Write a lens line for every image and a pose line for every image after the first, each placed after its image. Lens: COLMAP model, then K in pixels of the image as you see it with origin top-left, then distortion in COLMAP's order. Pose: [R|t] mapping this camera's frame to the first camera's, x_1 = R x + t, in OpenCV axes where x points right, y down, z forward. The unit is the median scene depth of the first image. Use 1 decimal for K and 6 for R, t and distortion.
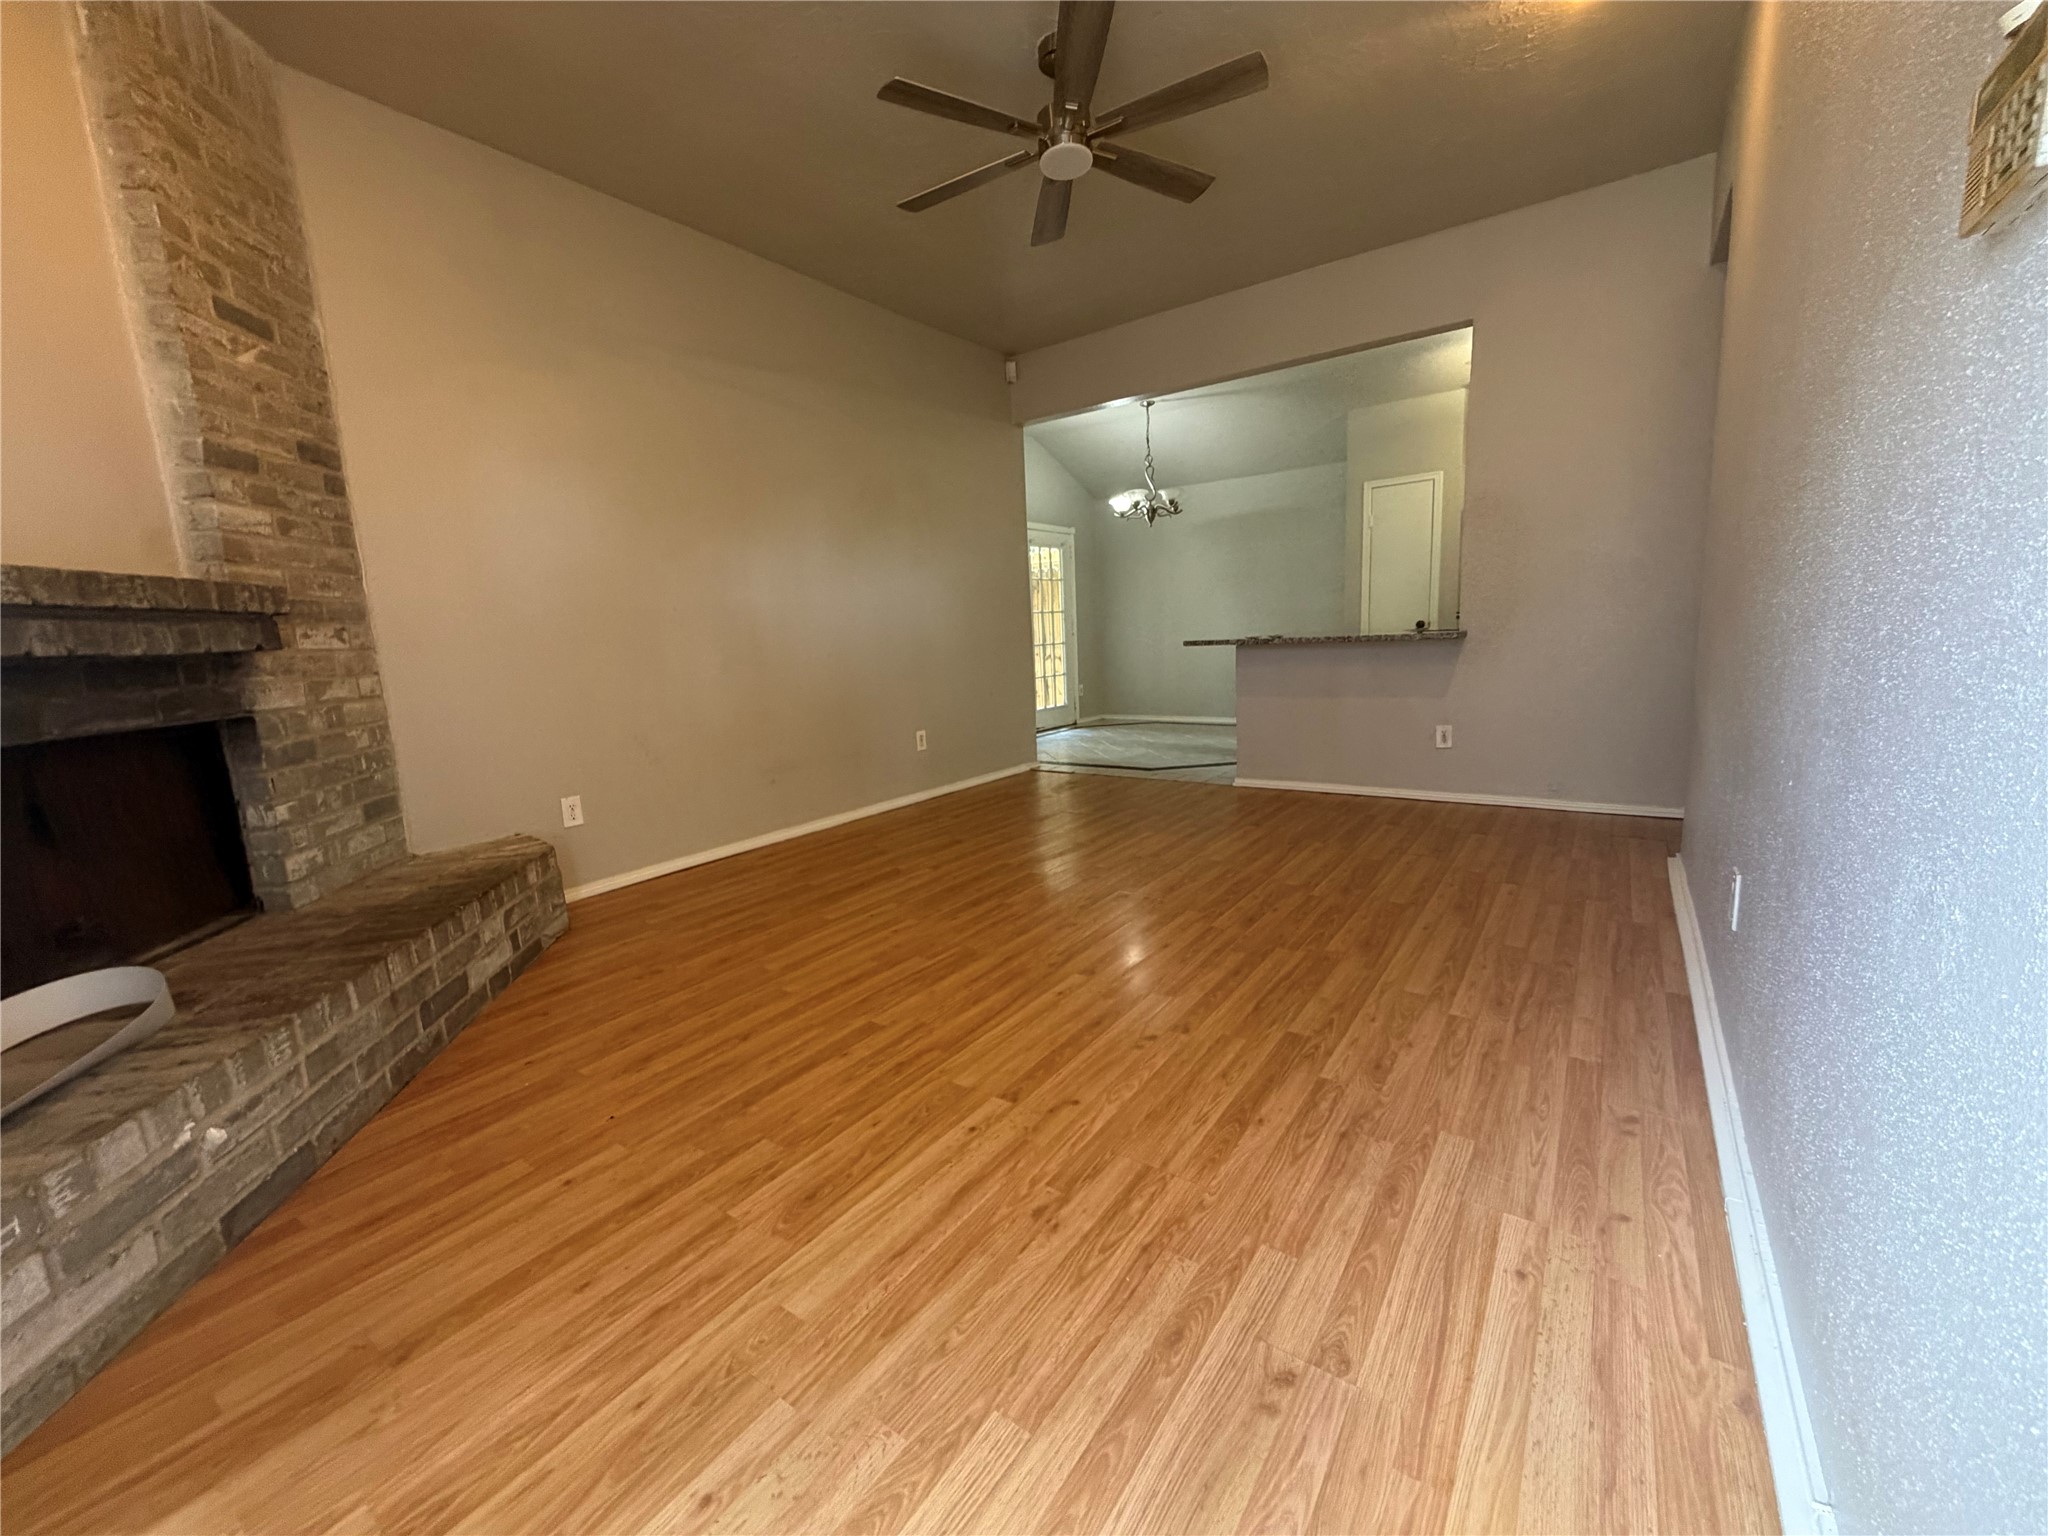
lens RADIAL K [[815.8, 0, 1016.9], [0, 815.8, 768.1], [0, 0, 1]] dist [0.000972, -0.000521]
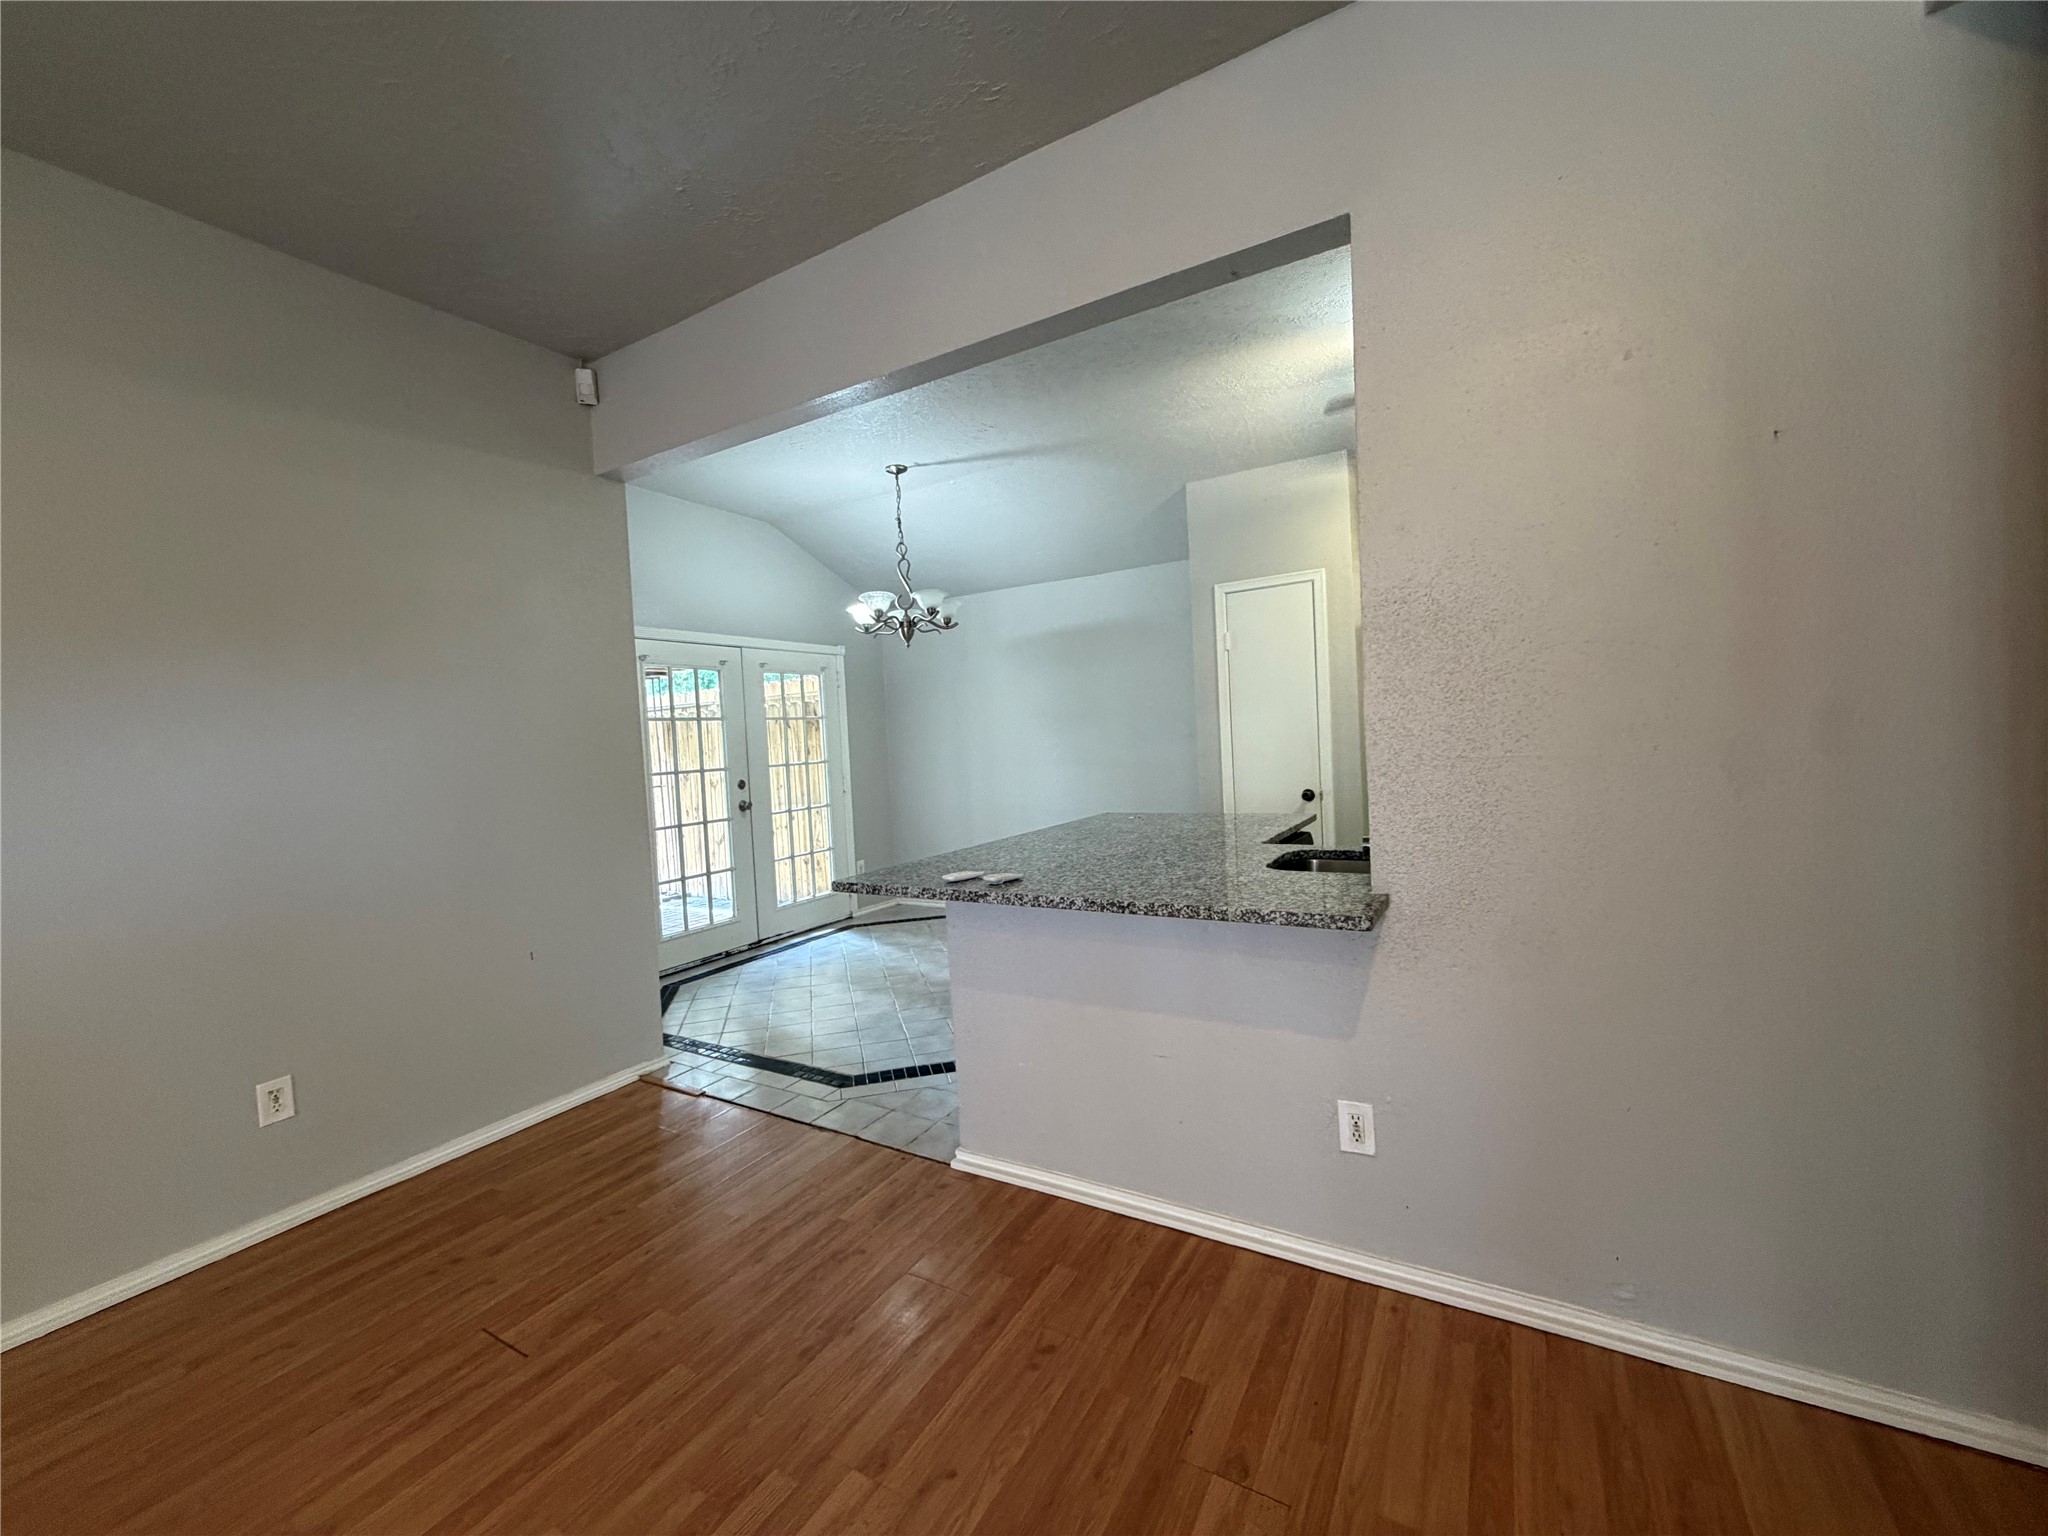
lens RADIAL K [[815.8, 0, 1016.9], [0, 815.8, 768.1], [0, 0, 1]] dist [0.000972, -0.000521]
pose [[0.995799, -0.007677, 0.091243, 0.680766], [0.019577, 0.991287, -0.130260, -0.394119], [-0.089448, 0.131499, 0.987273, 1.252526]]
